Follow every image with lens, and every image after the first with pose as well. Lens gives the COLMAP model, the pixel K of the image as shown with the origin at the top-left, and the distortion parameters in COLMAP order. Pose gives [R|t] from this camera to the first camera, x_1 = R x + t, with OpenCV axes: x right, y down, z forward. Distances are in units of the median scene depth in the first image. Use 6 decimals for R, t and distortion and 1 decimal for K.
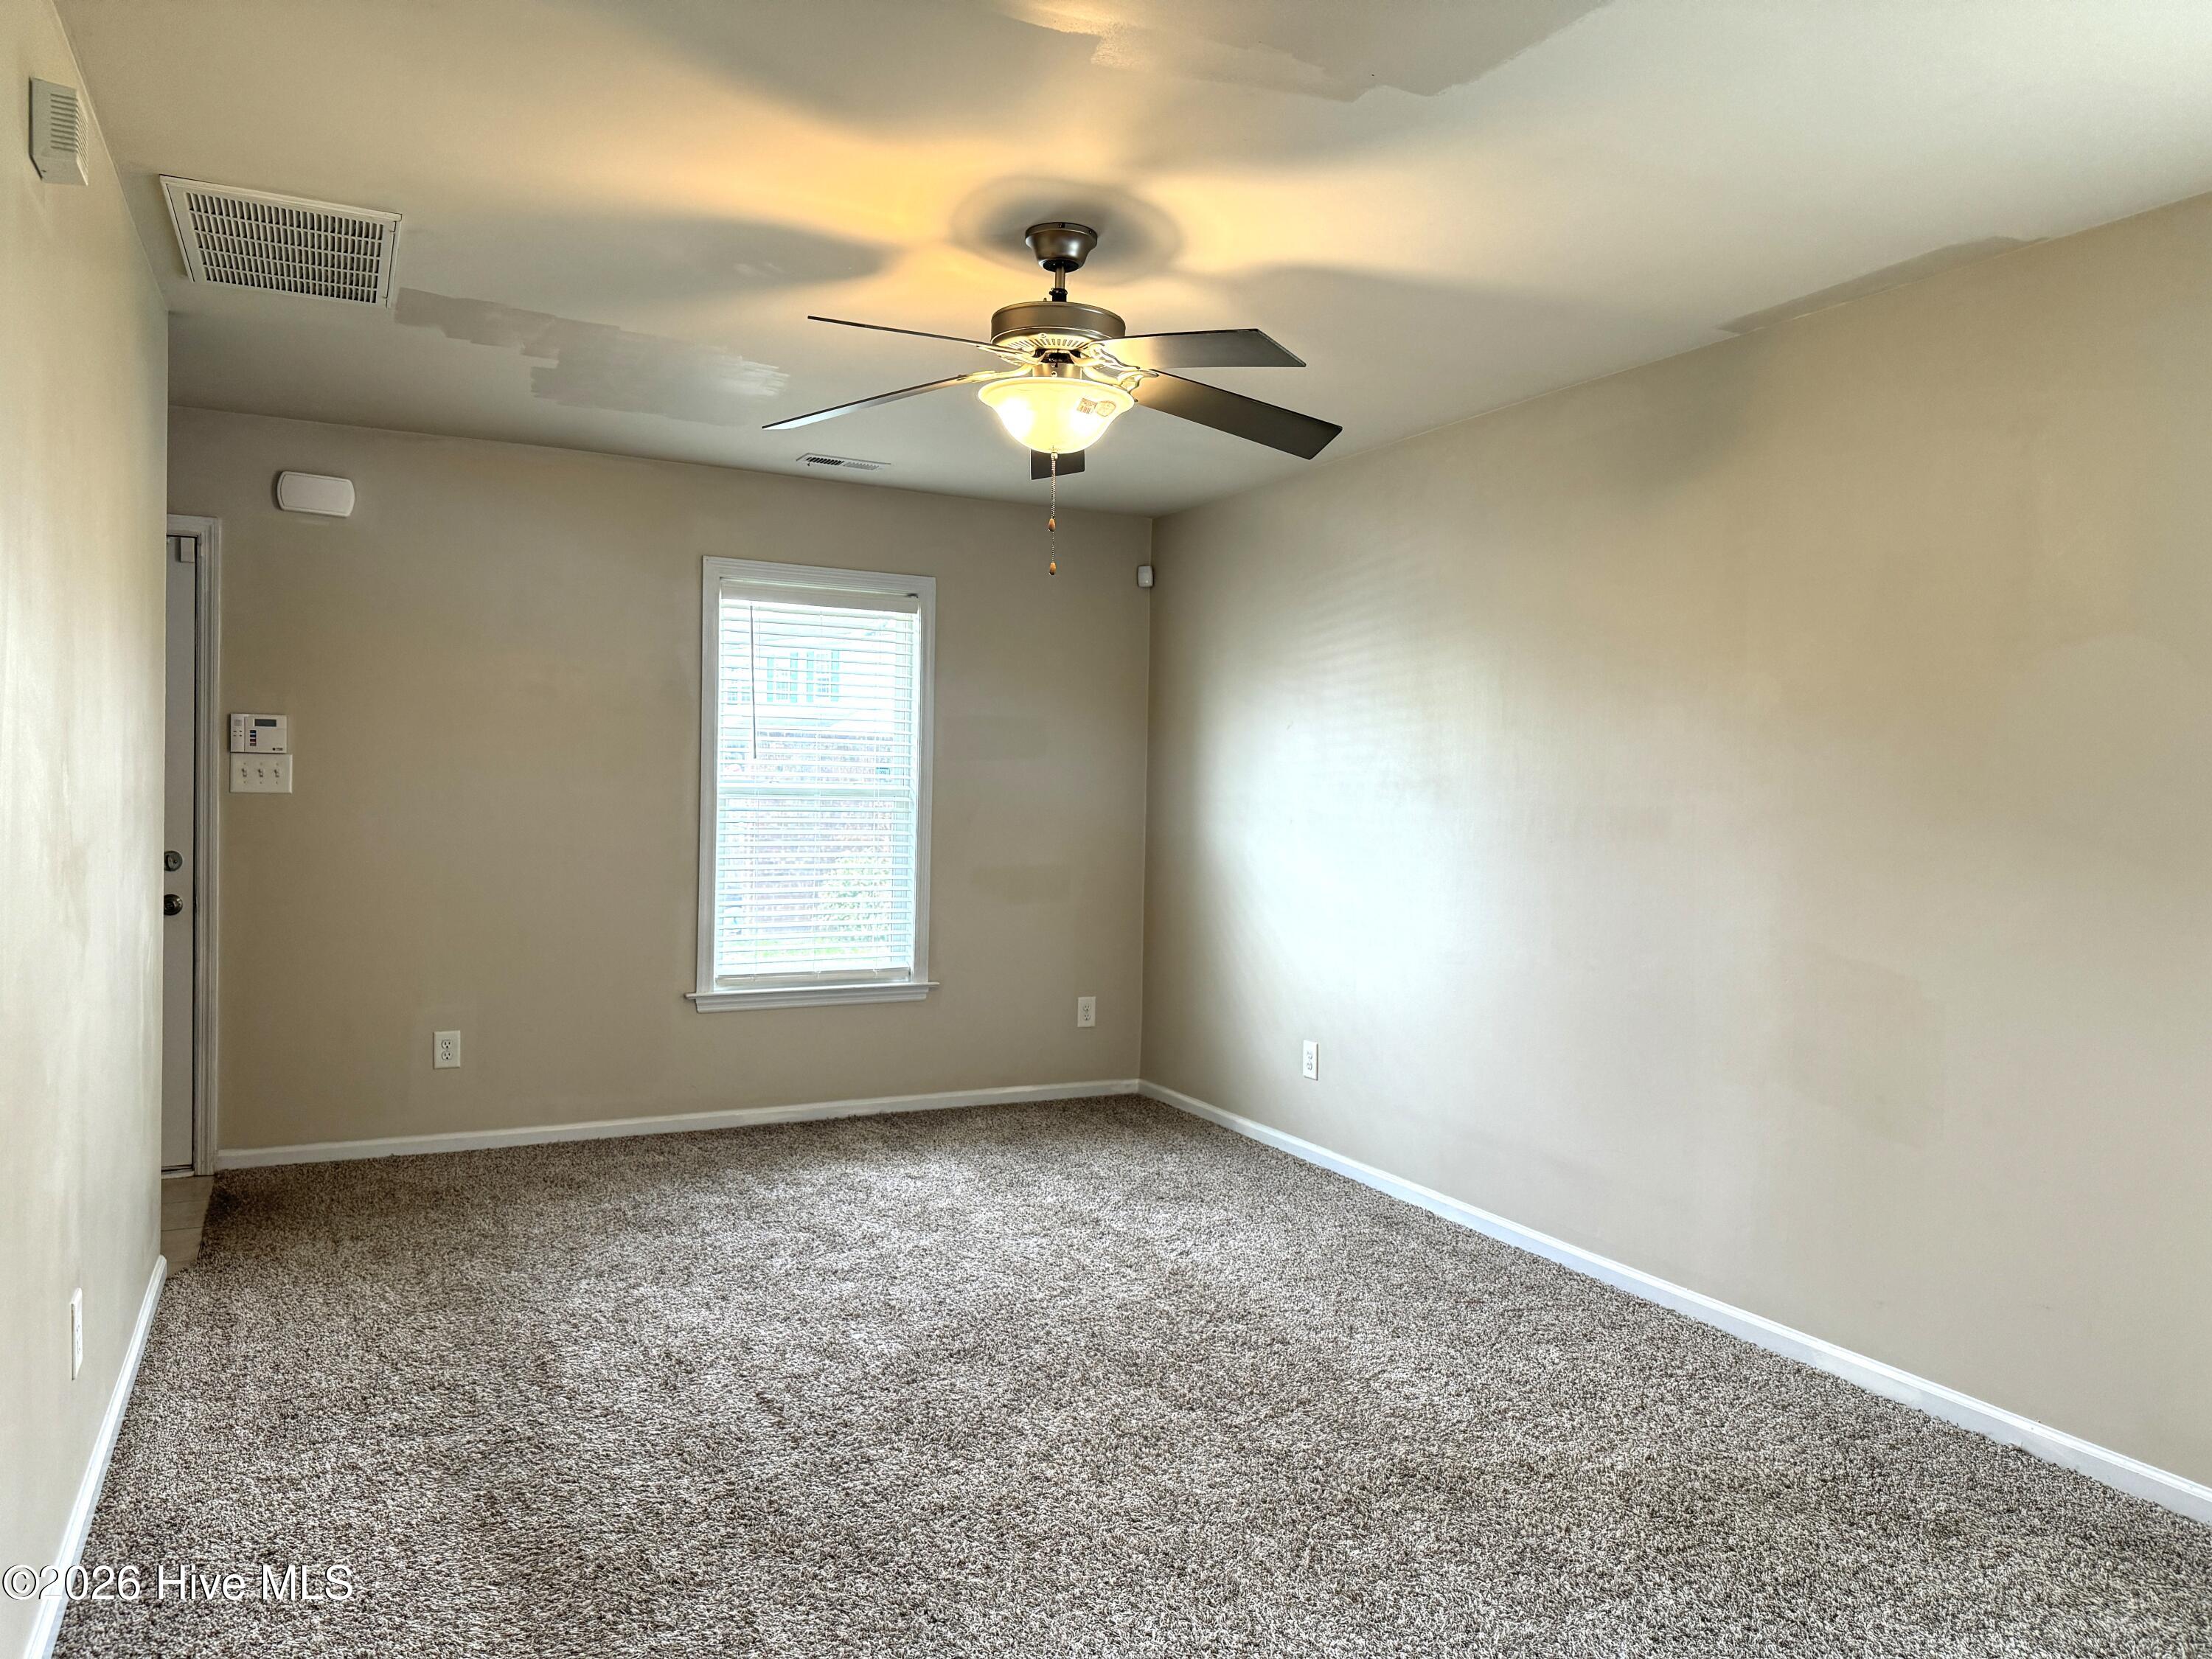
lens RADIAL K [[1529.3, 0, 1114.9], [0, 1529.3, 816.2], [0, 0, 1]] dist [0.057525, -0.072781]
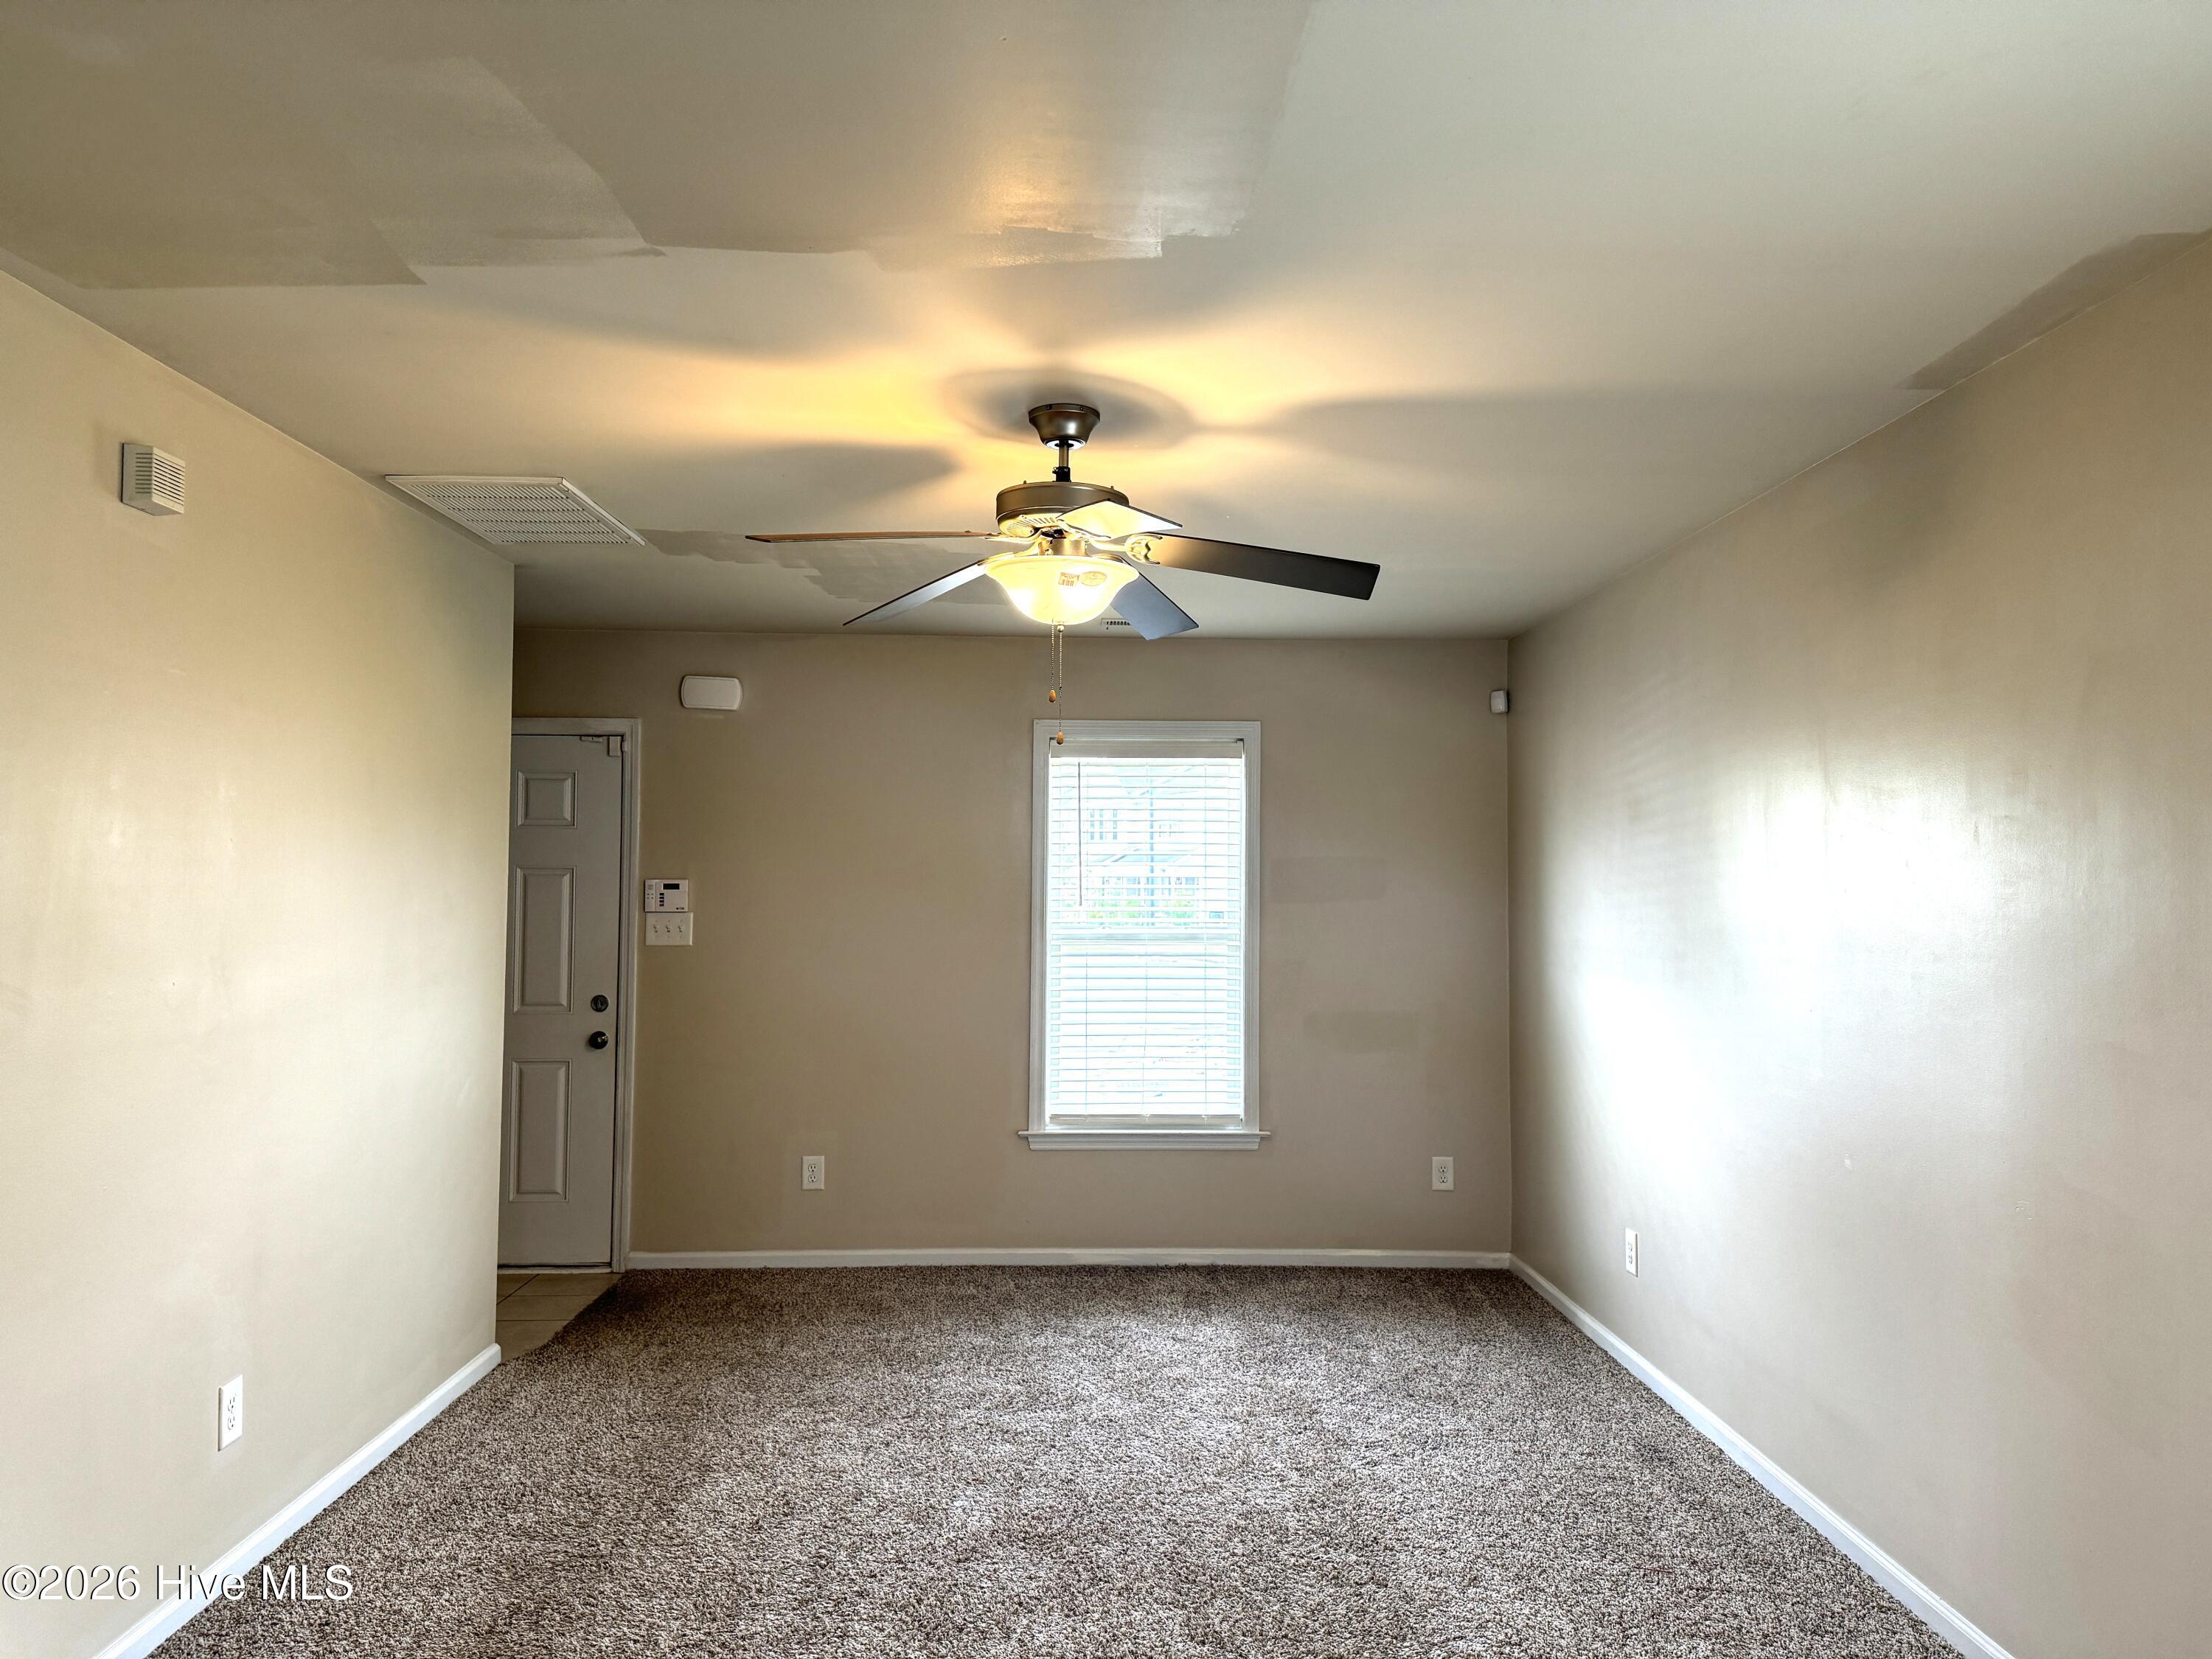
lens RADIAL K [[1529.3, 0, 1090.8], [0, 1529.3, 809.5], [0, 0, 1]] dist [0.057525, -0.072781]
pose [[0.904388, -0.039973, -0.424835, 0.254000], [0.005641, 0.996636, -0.081766, -0.021570], [0.426674, 0.071552, 0.901571, 0.069898]]
